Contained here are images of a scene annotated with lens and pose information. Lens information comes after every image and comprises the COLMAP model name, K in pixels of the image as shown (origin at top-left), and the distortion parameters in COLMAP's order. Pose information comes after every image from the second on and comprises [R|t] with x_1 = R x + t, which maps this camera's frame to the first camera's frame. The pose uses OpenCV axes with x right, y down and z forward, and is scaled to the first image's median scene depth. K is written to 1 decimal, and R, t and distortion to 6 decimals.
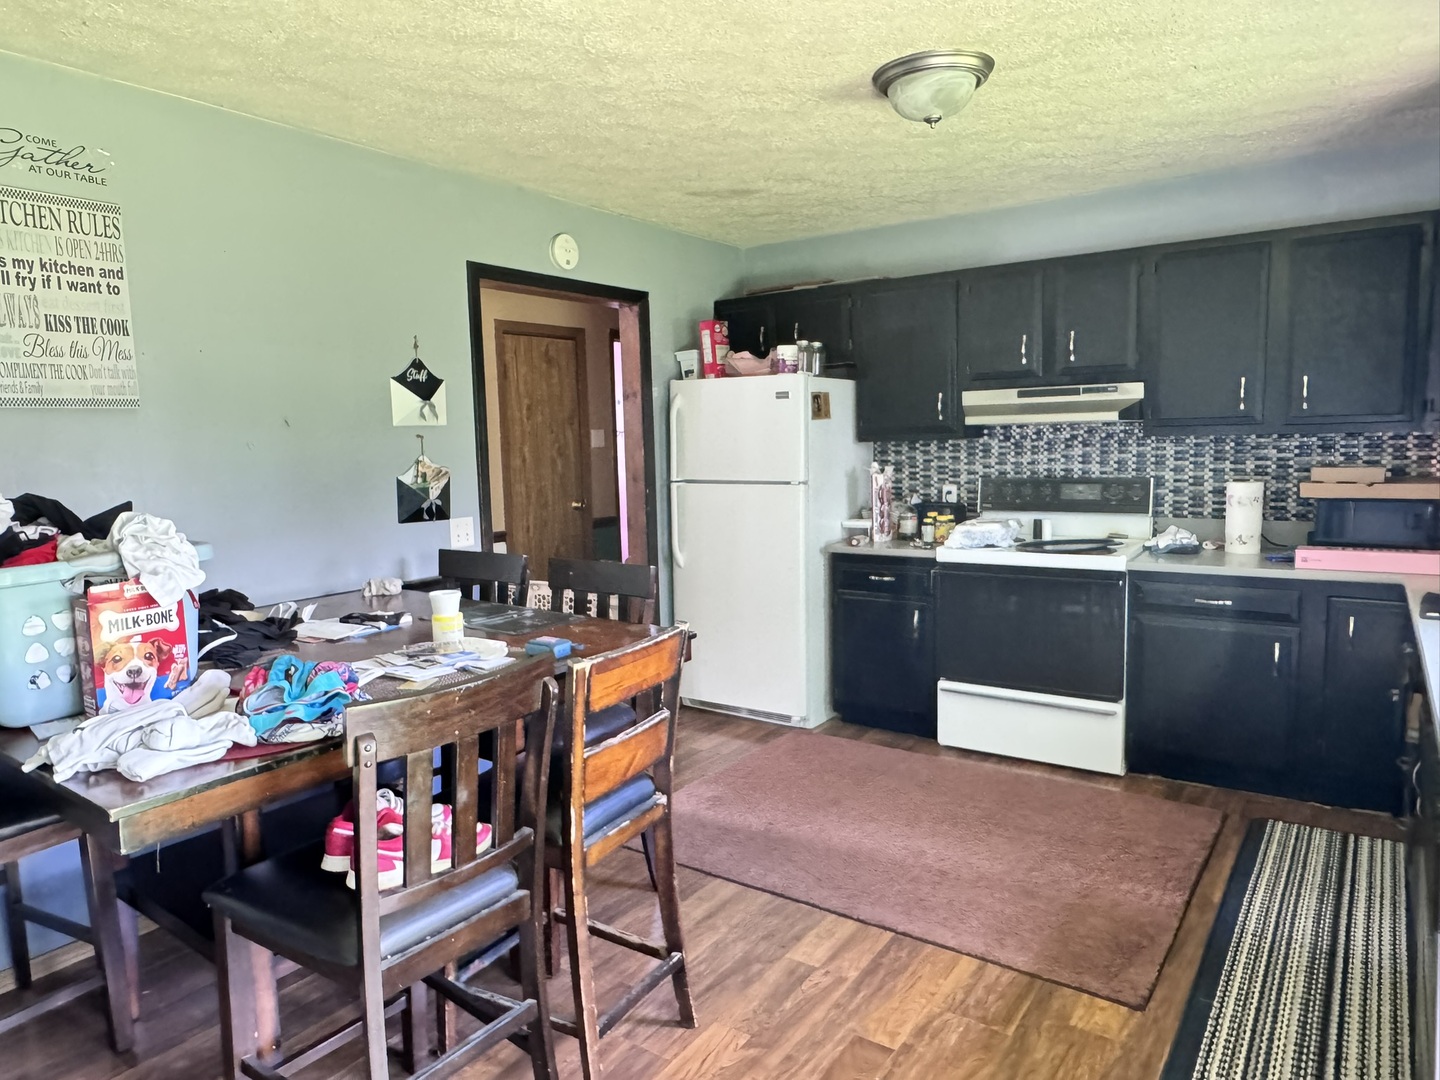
lens RADIAL K [[925.1, 0, 720.8], [0, 925.1, 535.8], [0, 0, 1]] dist [-0.002286, 0.001178]
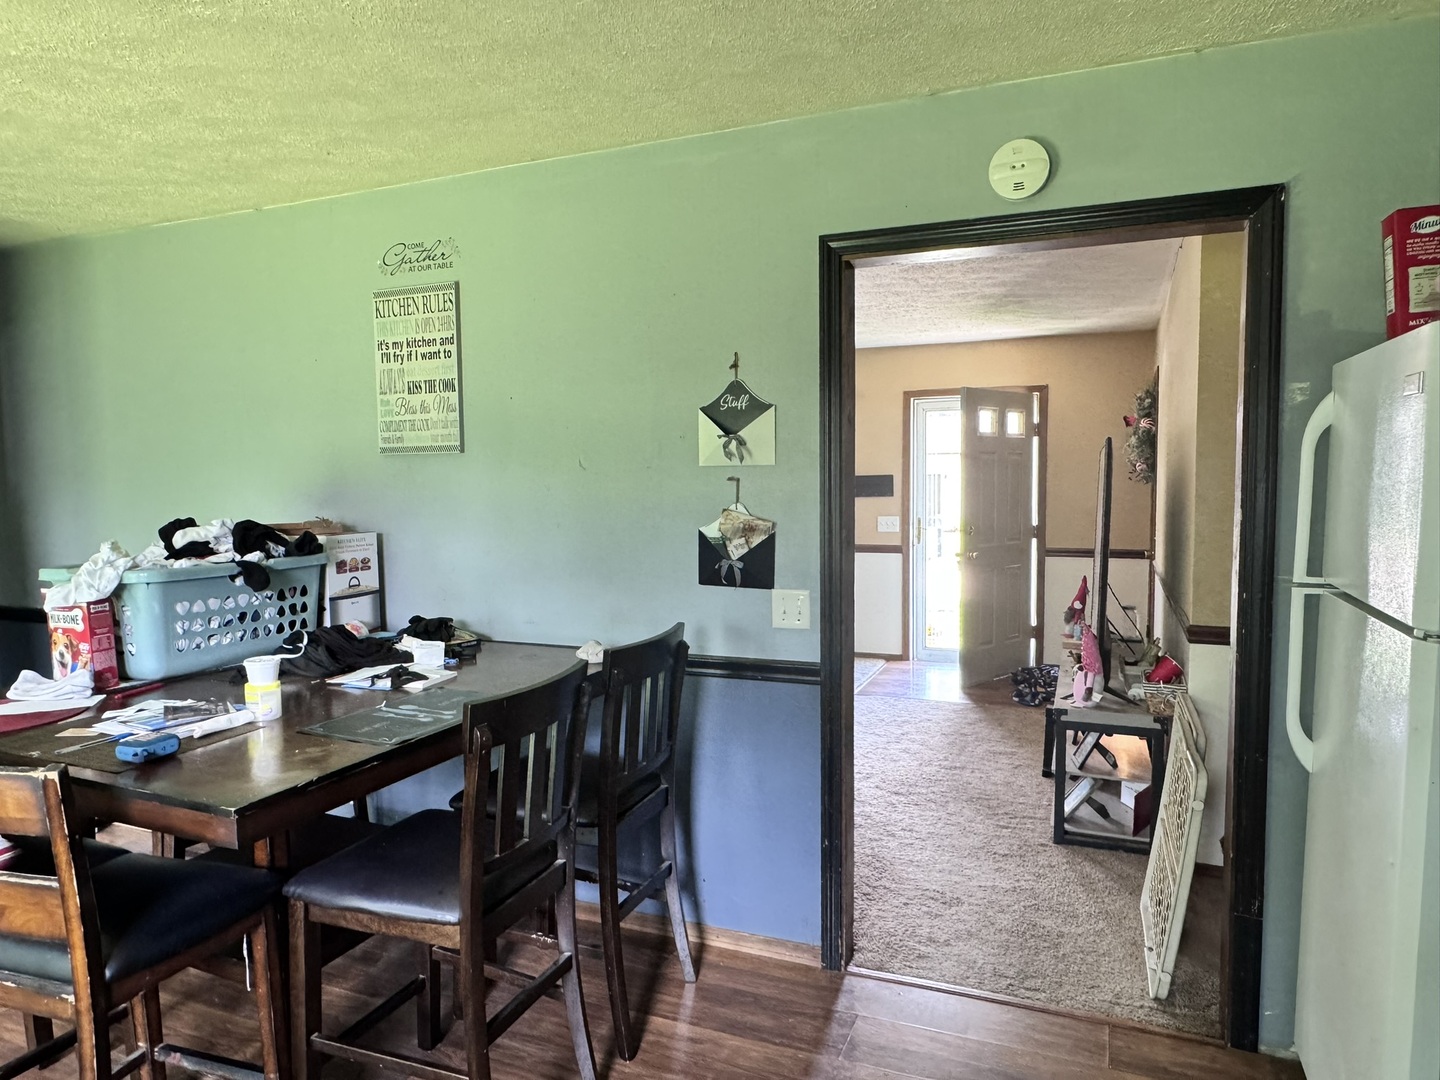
lens RADIAL K [[925.1, 0, 718.1], [0, 925.1, 544.0], [0, 0, 1]] dist [-0.002286, 0.001178]
pose [[0.205355, 0.097193, -0.973850, 0.612134], [-0.103437, 0.991639, 0.077157, -0.153149], [0.973206, 0.084887, 0.213691, 1.120995]]
